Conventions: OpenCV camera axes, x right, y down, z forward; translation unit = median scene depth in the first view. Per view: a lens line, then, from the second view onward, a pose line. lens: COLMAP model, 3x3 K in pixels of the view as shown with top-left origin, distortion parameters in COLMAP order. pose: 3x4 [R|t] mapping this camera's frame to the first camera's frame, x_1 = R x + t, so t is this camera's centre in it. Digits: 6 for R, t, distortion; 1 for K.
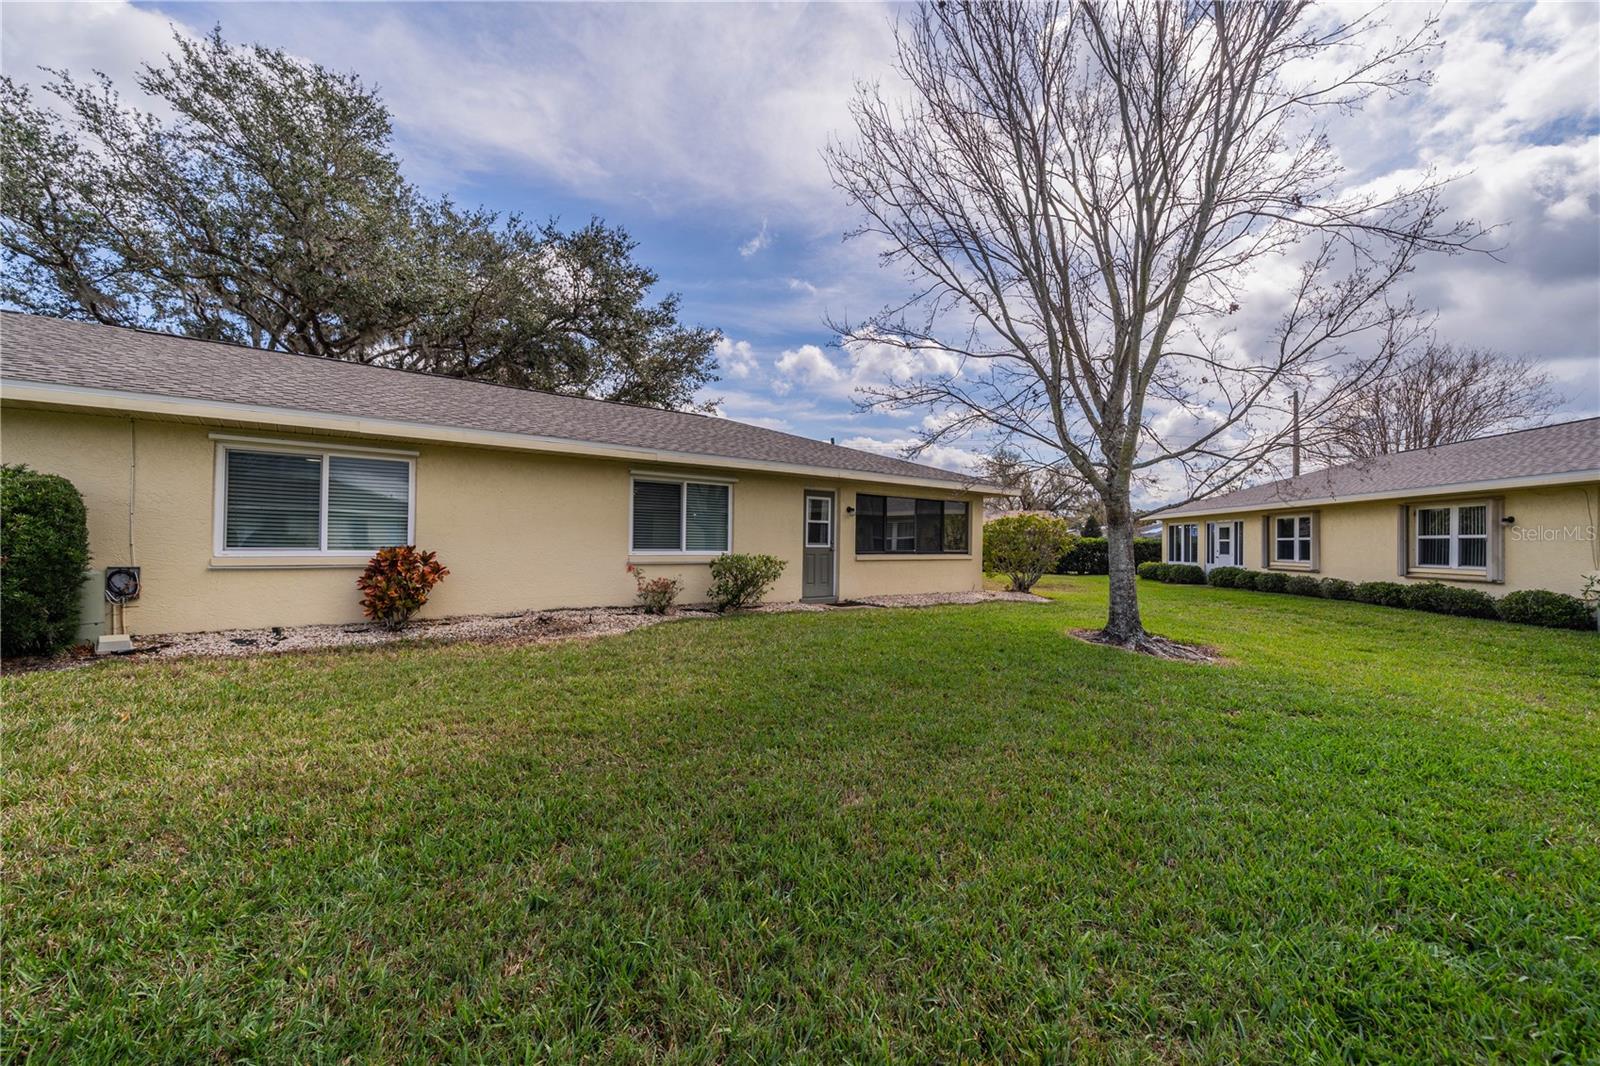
lens RADIAL K [[631.6, 0, 795.6], [0, 631.6, 537.6], [0, 0, 1]] dist [-0.002194, 0.000261]
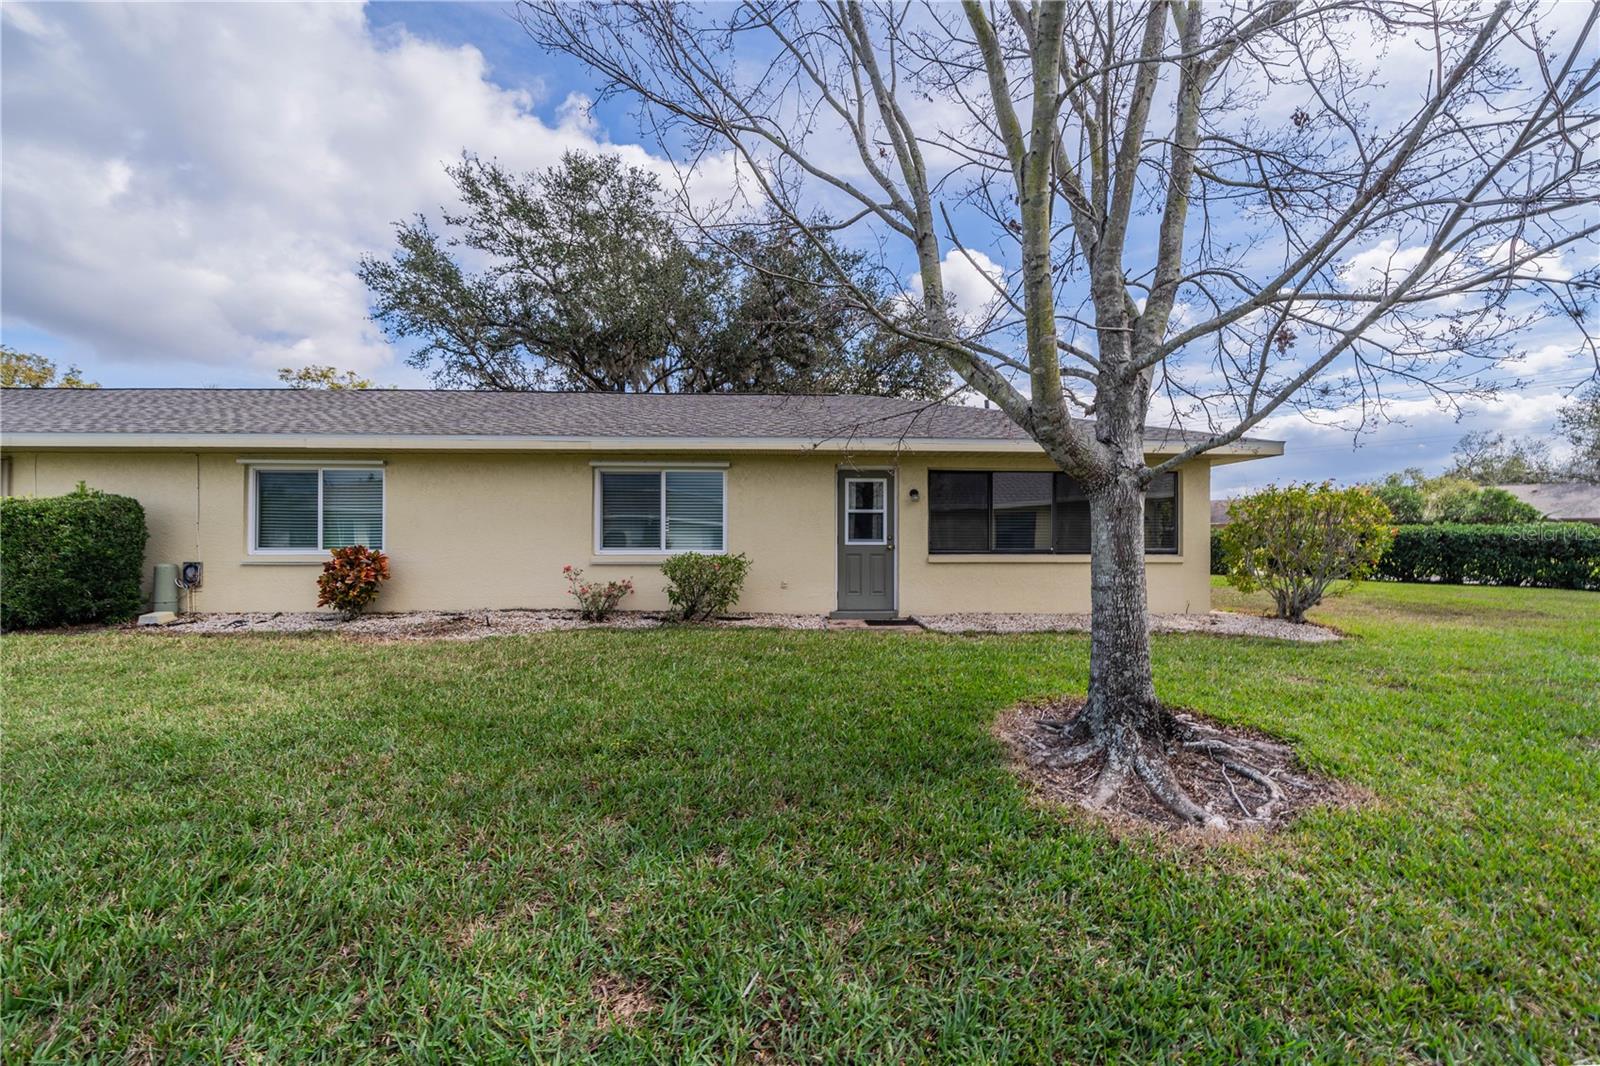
lens RADIAL K [[631.6, 0, 795.6], [0, 631.6, 537.6], [0, 0, 1]] dist [-0.002194, 0.000261]
pose [[0.807648, -0.012022, -0.589543, 0.444477], [0.013281, 0.999909, -0.002196, 0.007562], [0.589516, -0.006056, 0.807734, 0.364086]]
